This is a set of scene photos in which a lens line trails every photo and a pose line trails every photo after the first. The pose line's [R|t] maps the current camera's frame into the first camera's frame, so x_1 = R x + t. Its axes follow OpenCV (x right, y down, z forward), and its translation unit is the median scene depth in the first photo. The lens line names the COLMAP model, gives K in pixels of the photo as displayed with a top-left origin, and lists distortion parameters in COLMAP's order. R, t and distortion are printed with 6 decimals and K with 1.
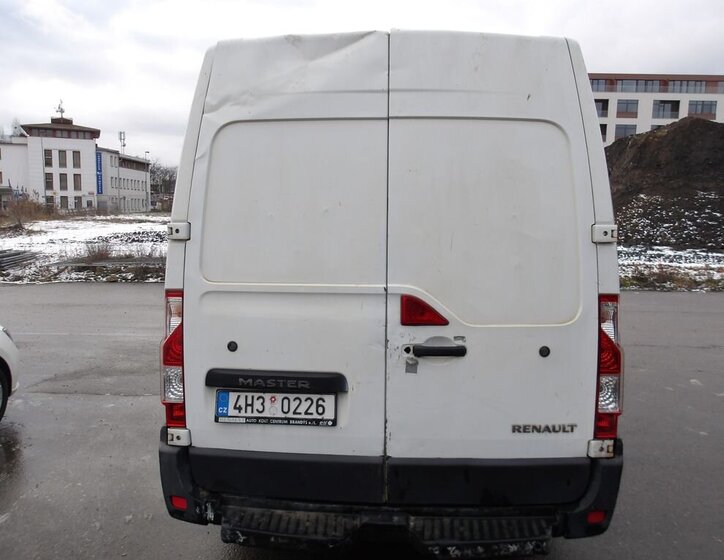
lens RADIAL K [[613.9, 0, 362.0], [0, 613.9, 280.0], [0, 0, 1]] dist [0.000348, -0.008570]
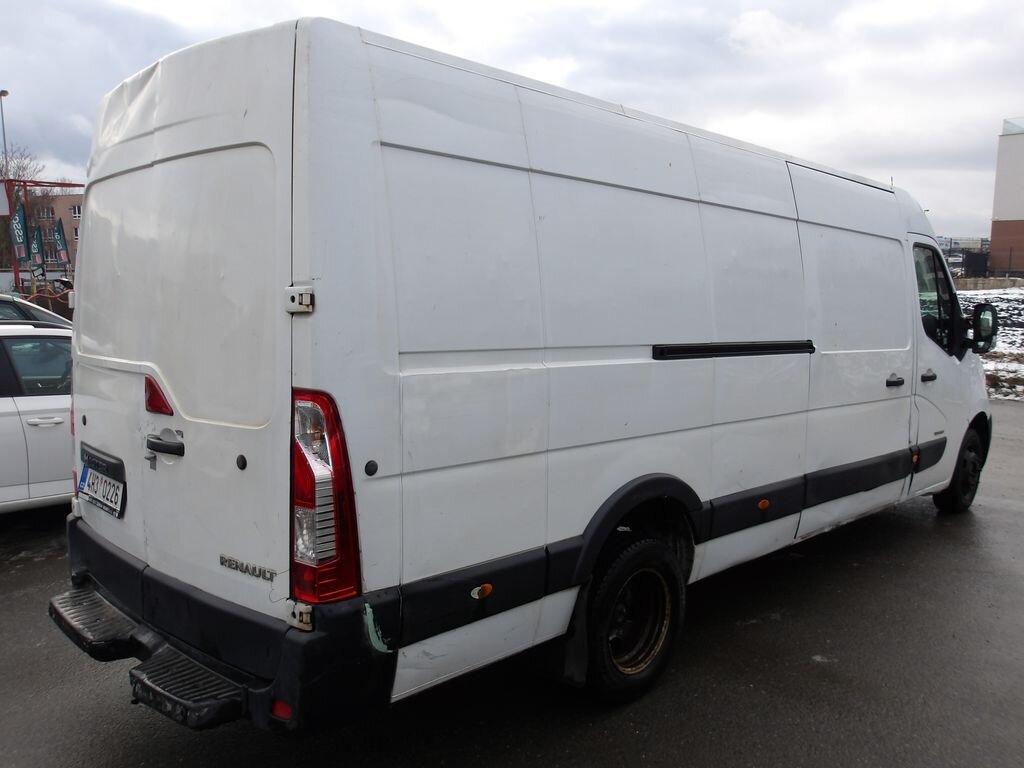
lens RADIAL K [[850.4, 0, 512.0], [0, 850.4, 384.0], [0, 0, 1]] dist [-0.000017, 0.004869]
pose [[0.755195, 0.057077, -0.653010, 1.170386], [-0.038889, 0.998348, 0.042287, -0.030880], [0.654346, -0.006540, 0.756167, 0.439374]]
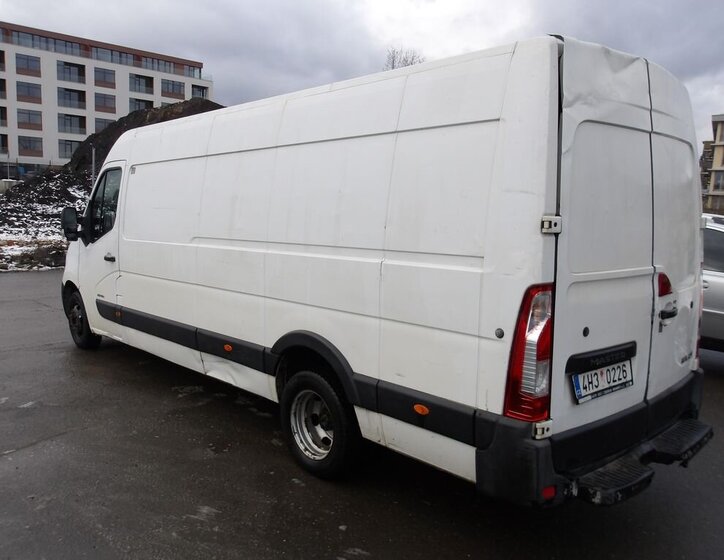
lens RADIAL K [[613.9, 0, 362.0], [0, 613.9, 280.0], [0, 0, 1]] dist [0.000348, -0.008570]
pose [[0.702689, -0.075379, 0.707492, -1.248151], [0.041871, 0.997030, 0.064640, -0.068410], [-0.710264, -0.015798, 0.703759, 0.526589]]
